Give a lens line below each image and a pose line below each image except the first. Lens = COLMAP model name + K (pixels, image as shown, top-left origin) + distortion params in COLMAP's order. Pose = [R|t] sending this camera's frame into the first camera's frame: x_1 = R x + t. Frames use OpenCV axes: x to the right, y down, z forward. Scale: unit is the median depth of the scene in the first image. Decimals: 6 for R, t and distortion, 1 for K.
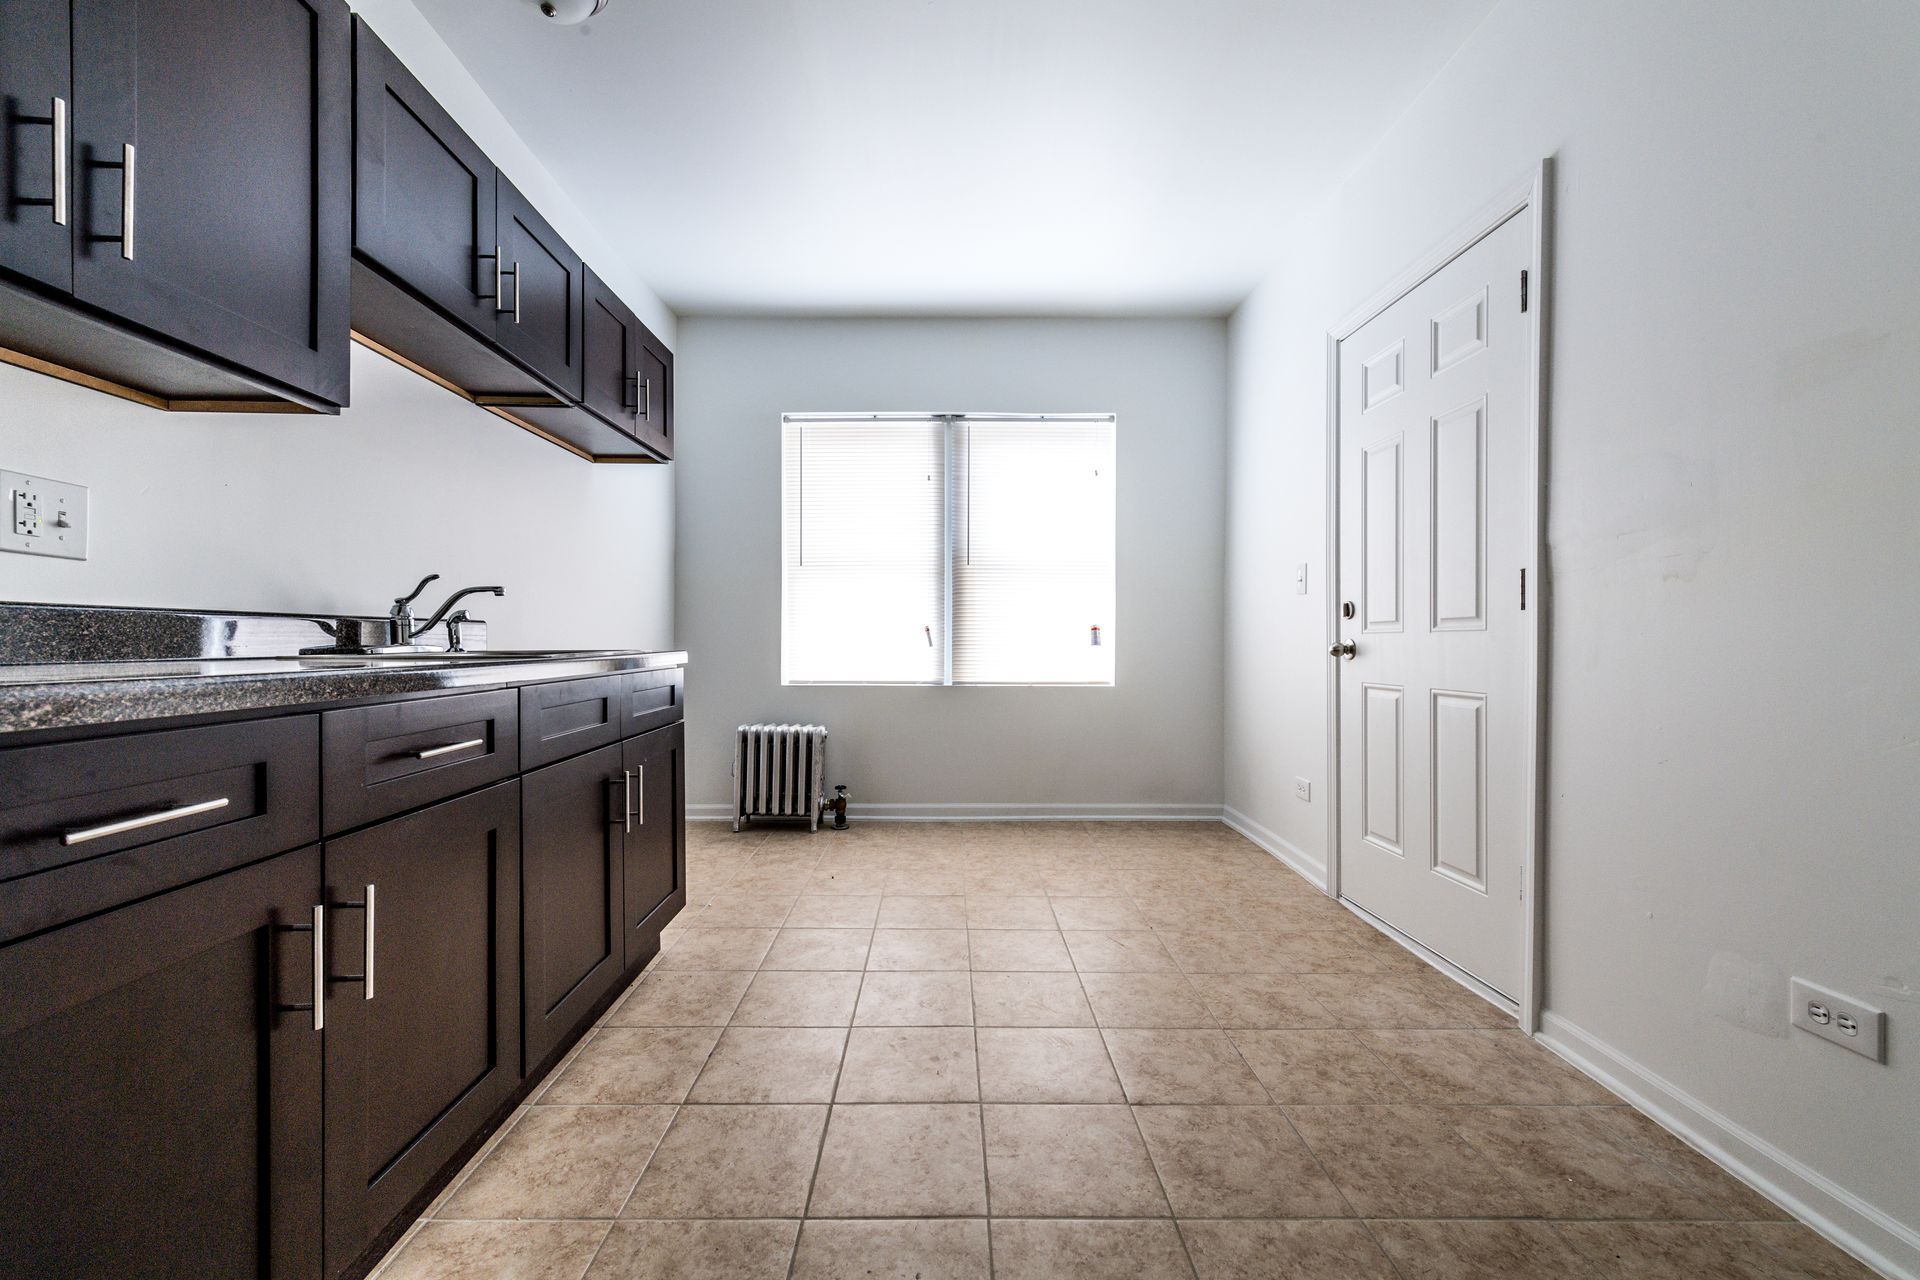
lens RADIAL K [[744.3, 0, 954.5], [0, 744.3, 642.4], [0, 0, 1]] dist [0.008286, -0.005066]
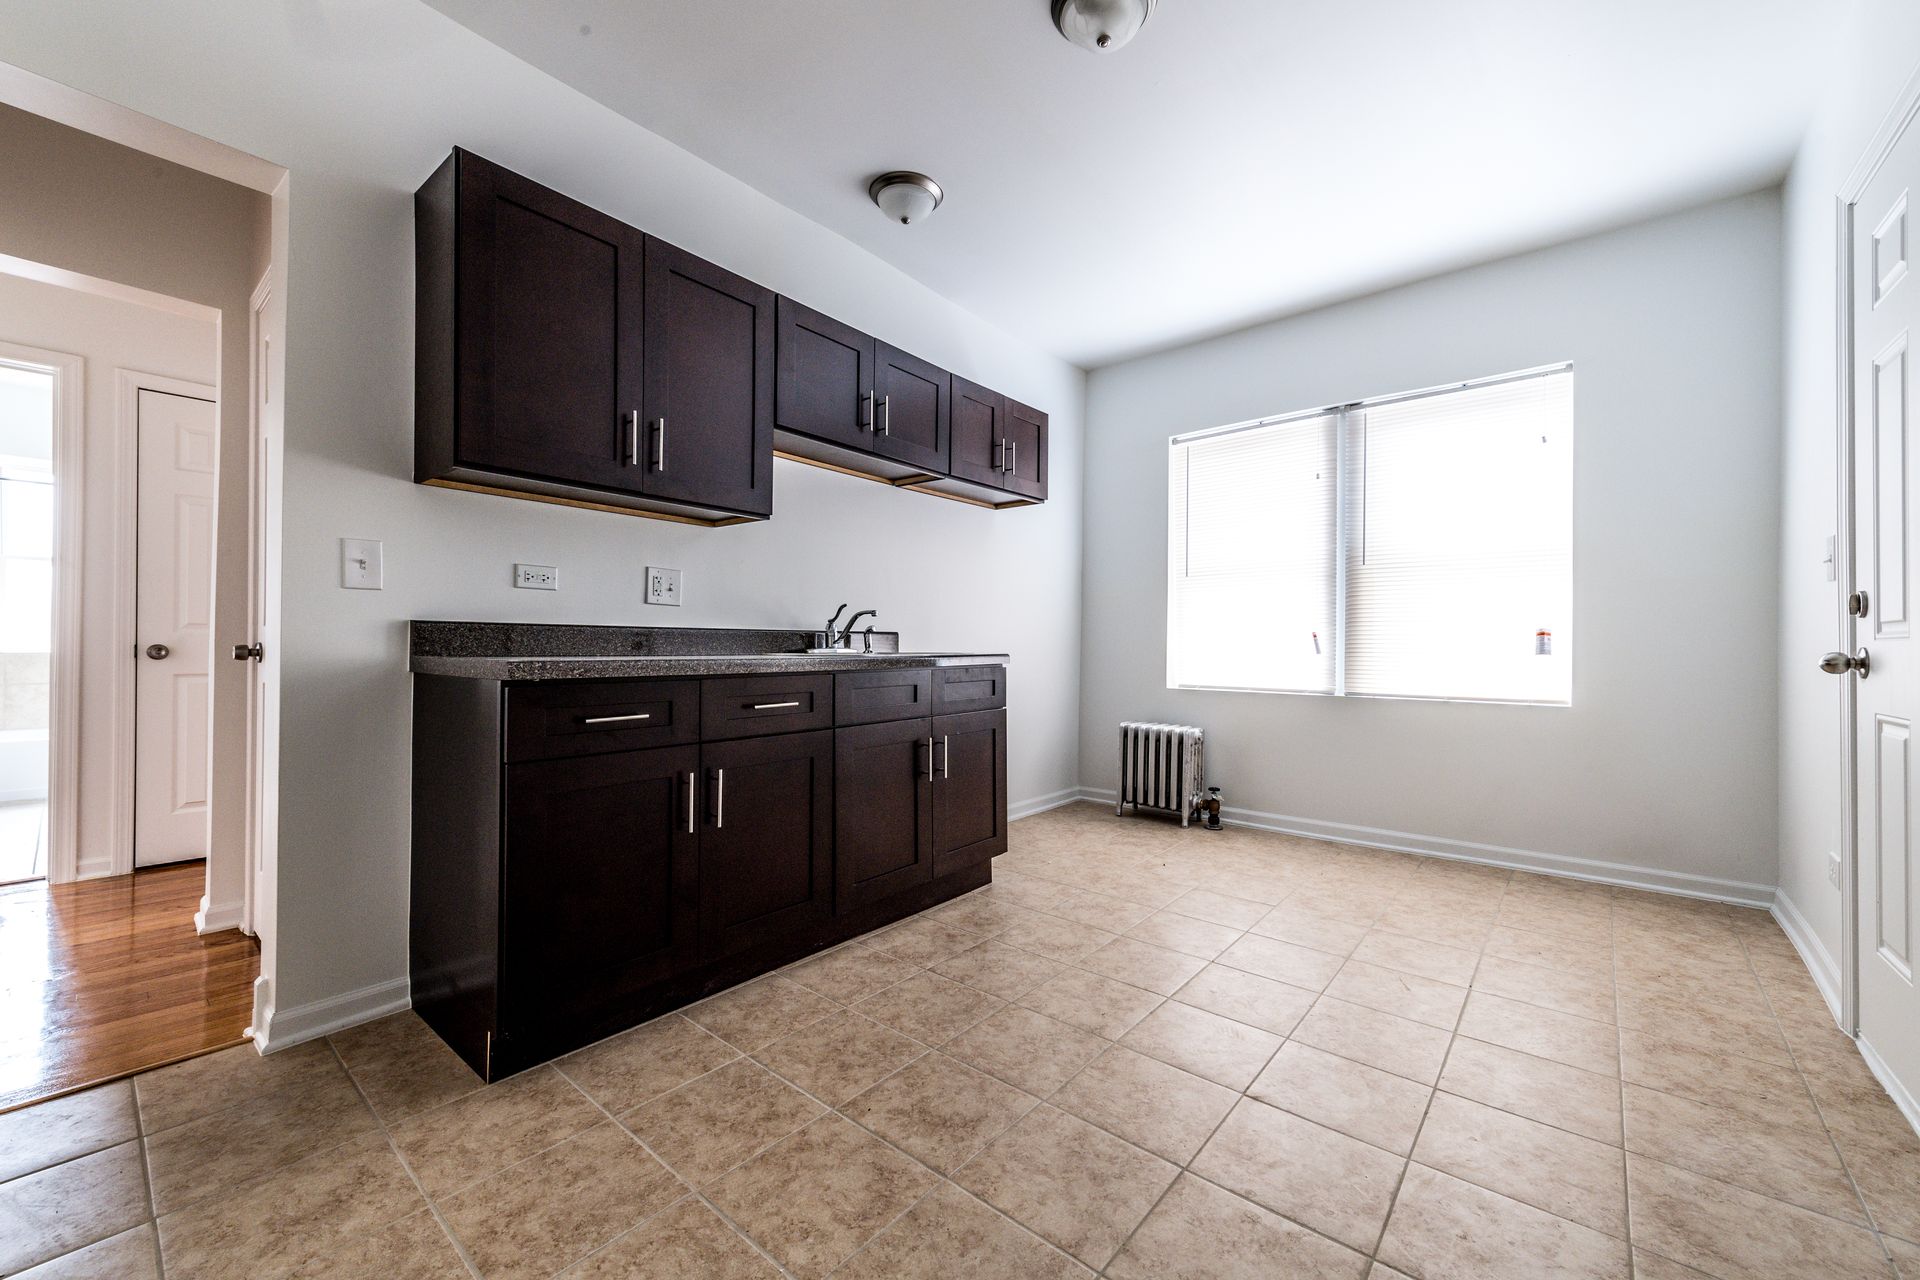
lens RADIAL K [[744.3, 0, 954.5], [0, 744.3, 642.4], [0, 0, 1]] dist [0.008286, -0.005066]
pose [[0.758567, -0.000038, -0.651595, 0.255924], [-0.005825, 0.999960, -0.006839, -0.000020], [0.651569, 0.008983, 0.758536, -0.023213]]
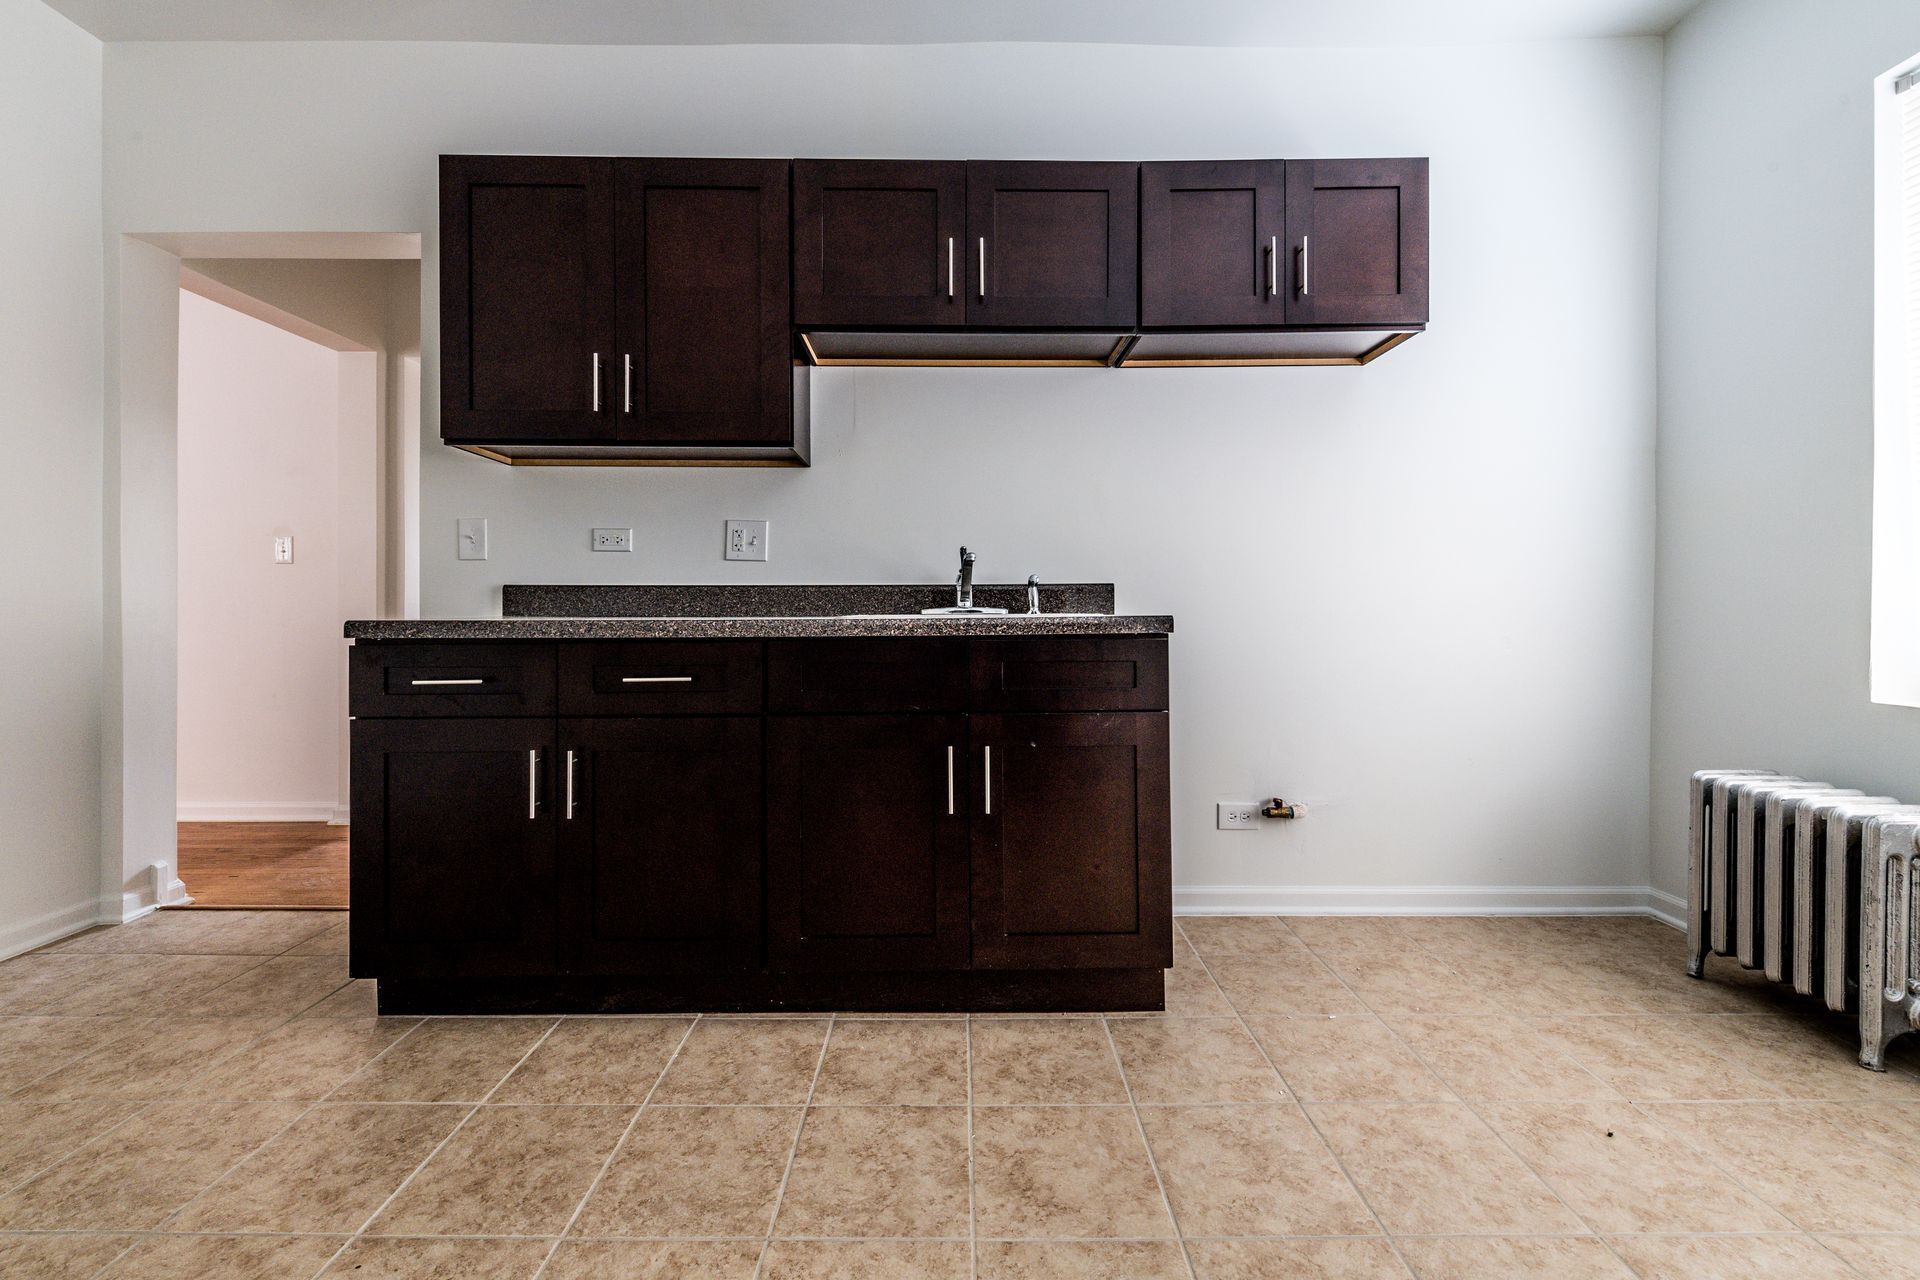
lens RADIAL K [[774.6, 0, 956.9], [0, 774.6, 604.5], [0, 0, 1]] dist [0.013467, -0.005883]
pose [[-0.011537, -0.002999, -0.999929, 0.250373], [0.000006, 0.999996, -0.003000, 0.000987], [0.999933, -0.000040, -0.011537, 0.502558]]
